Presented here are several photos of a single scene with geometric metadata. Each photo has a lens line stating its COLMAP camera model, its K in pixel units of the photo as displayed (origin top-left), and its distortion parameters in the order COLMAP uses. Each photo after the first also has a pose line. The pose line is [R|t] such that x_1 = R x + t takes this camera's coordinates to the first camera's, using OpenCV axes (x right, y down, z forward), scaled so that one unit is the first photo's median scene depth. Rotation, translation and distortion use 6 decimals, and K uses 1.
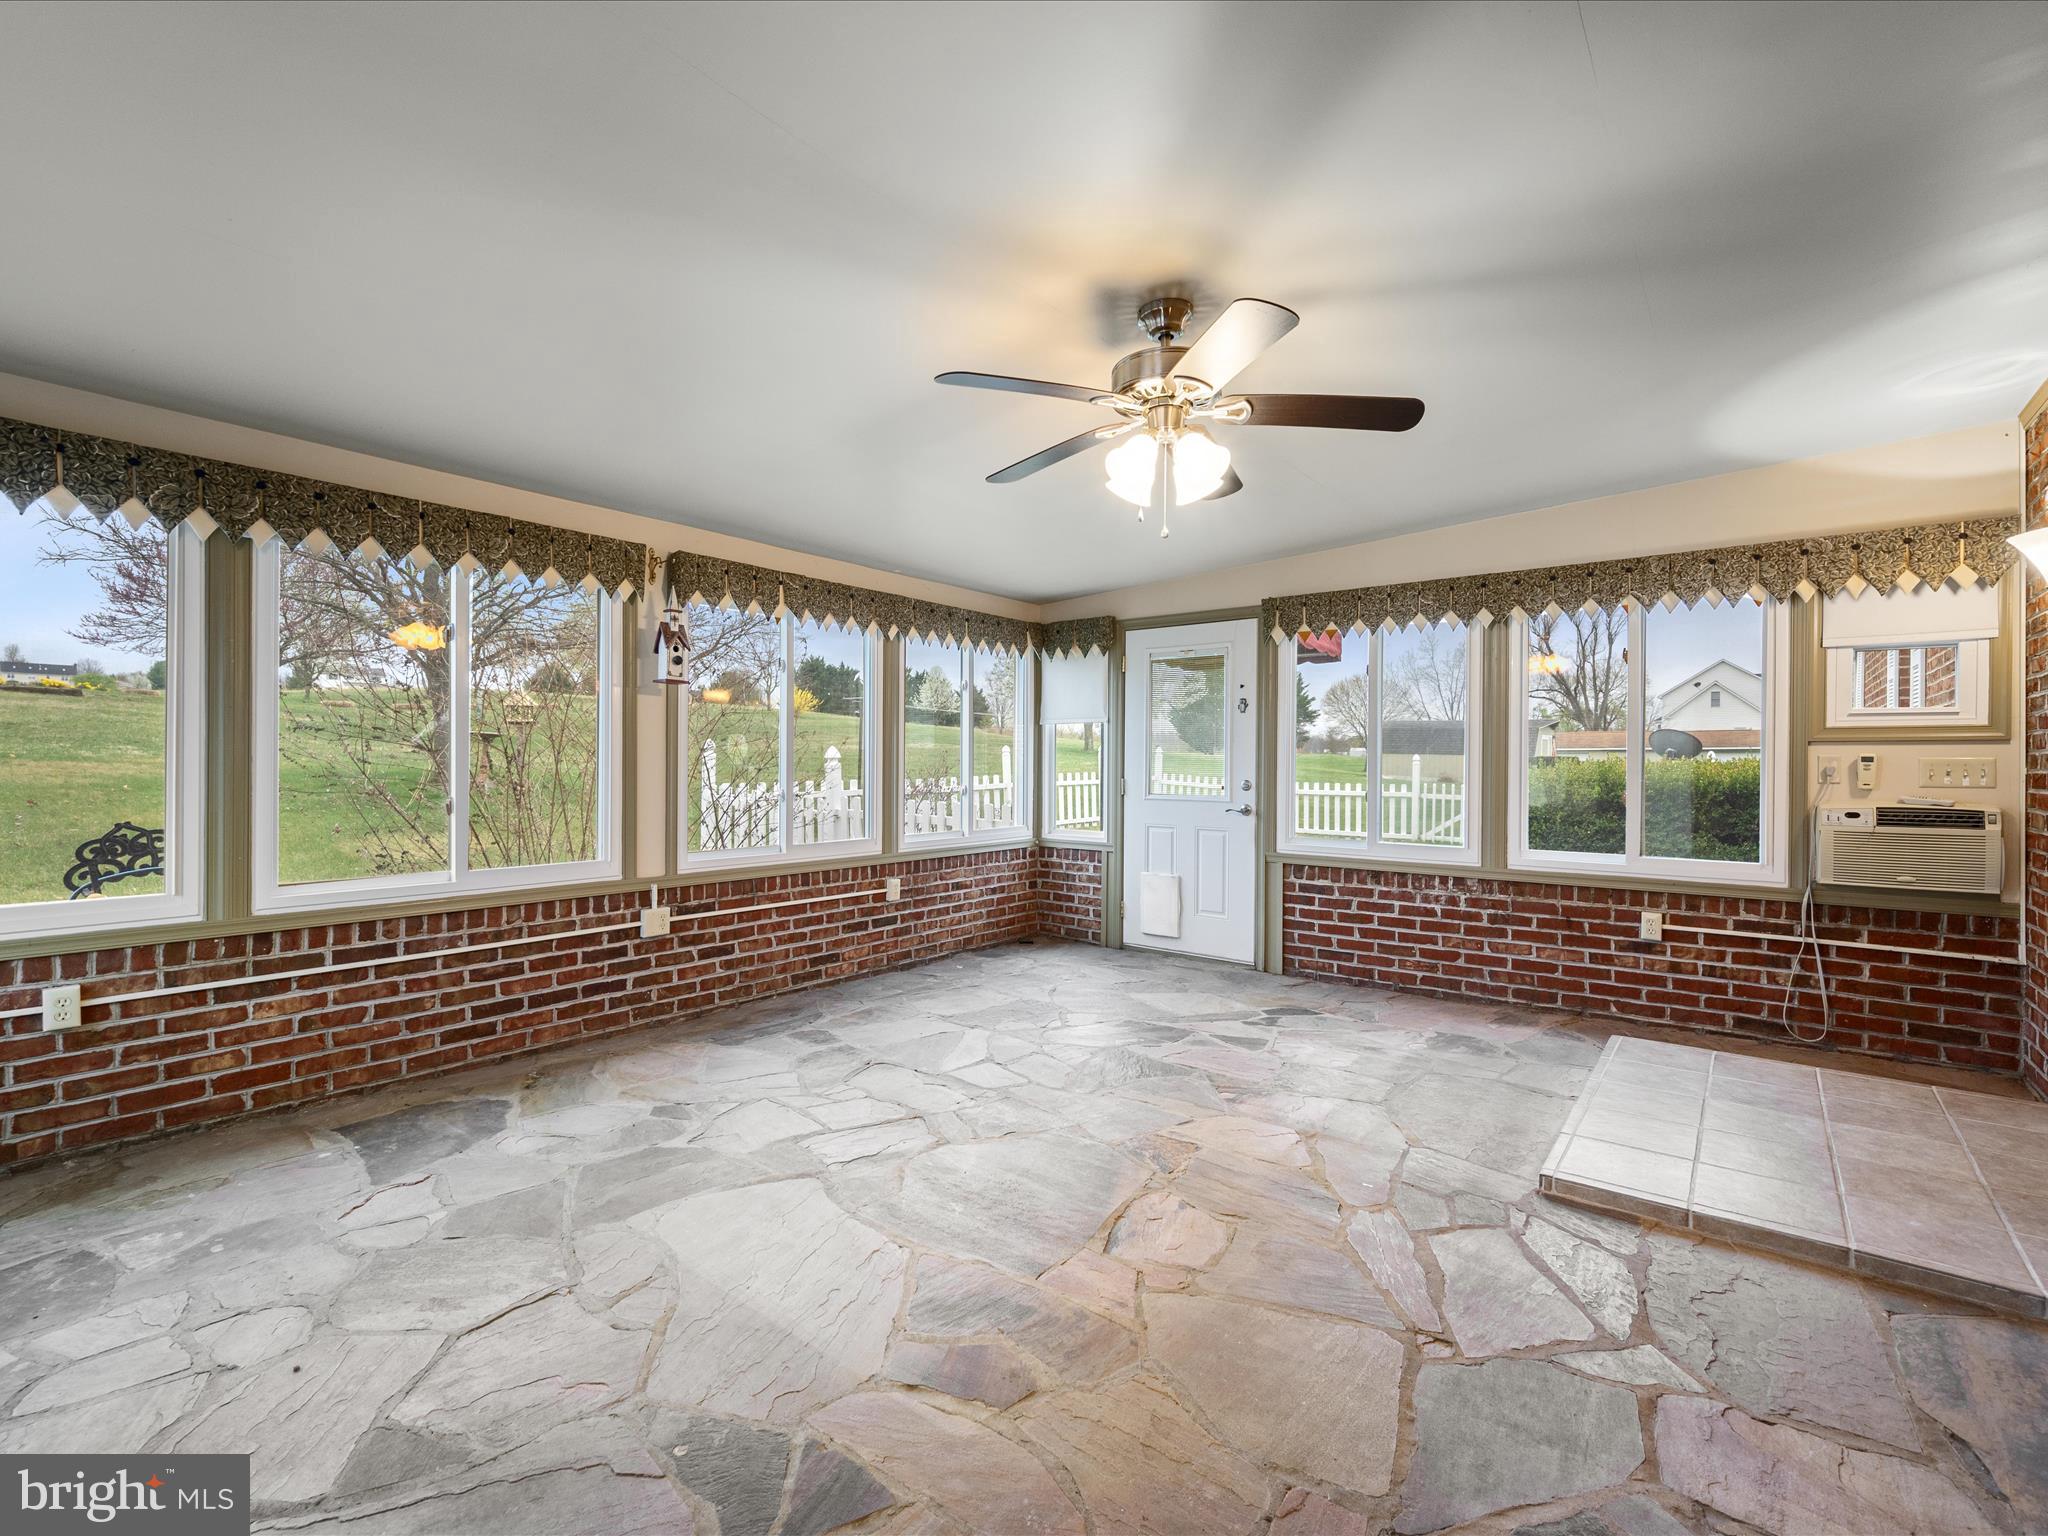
lens RADIAL K [[910.8, 0, 1032.8], [0, 910.8, 764.1], [0, 0, 1]] dist [0.002213, 0.000048]
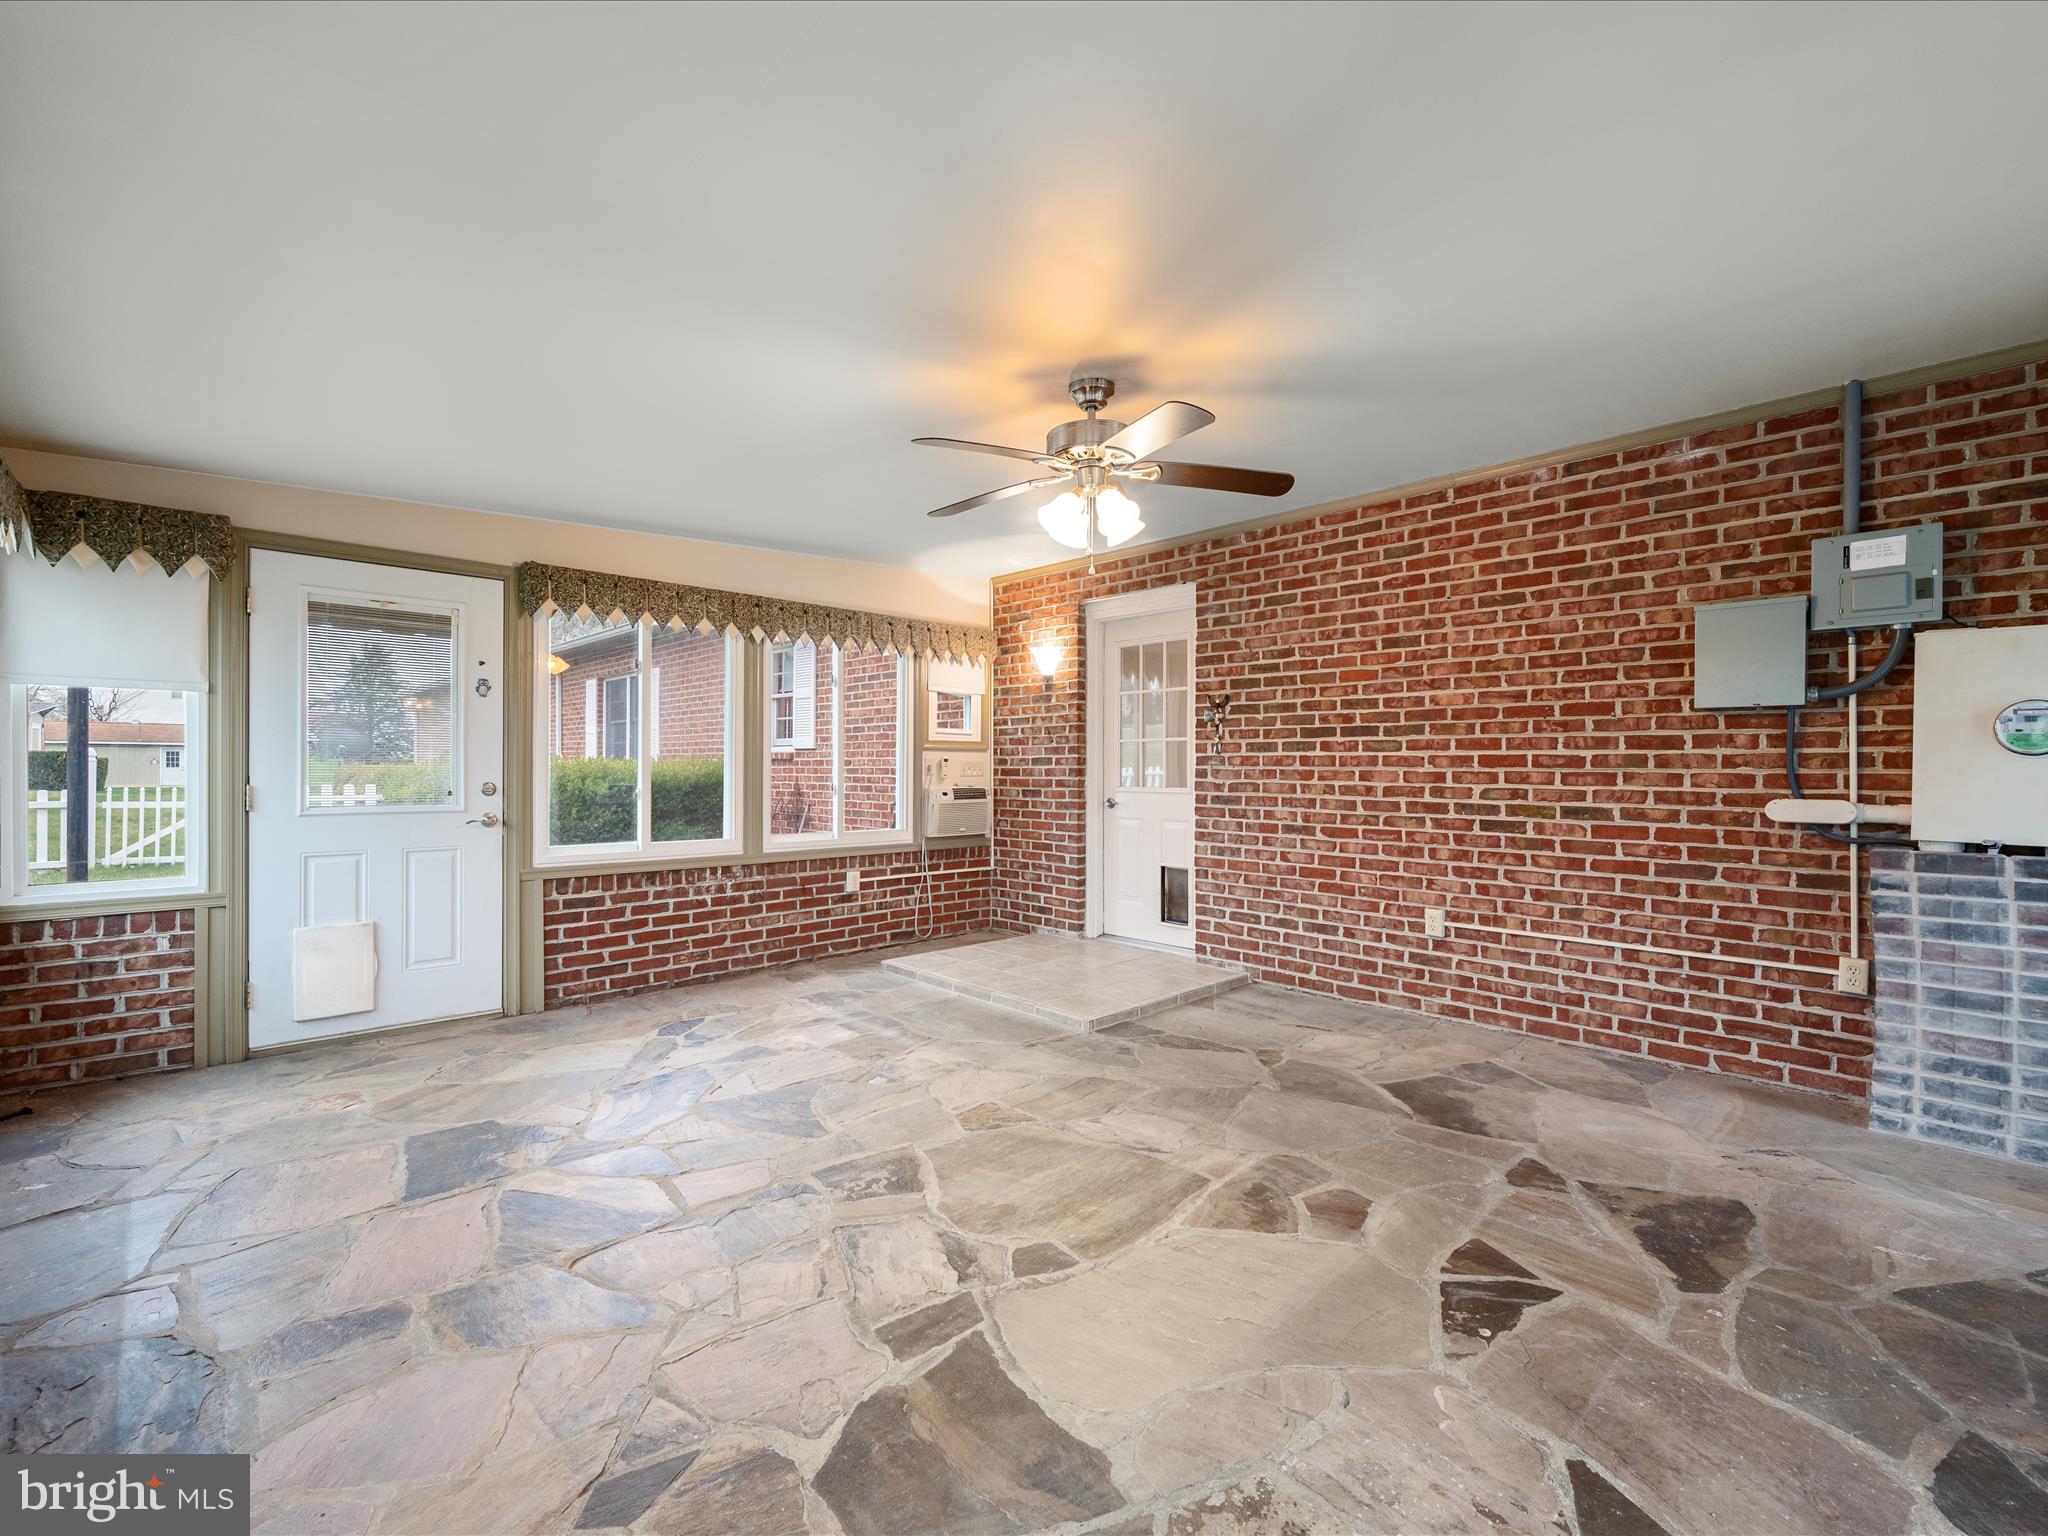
lens RADIAL K [[910.8, 0, 1032.2], [0, 910.8, 770.2], [0, 0, 1]] dist [0.002213, 0.000048]
pose [[0.134345, -0.007923, 0.990903, -0.556220], [-0.001780, 0.999964, 0.008237, -0.000587], [-0.990933, -0.002871, 0.134326, 0.482281]]
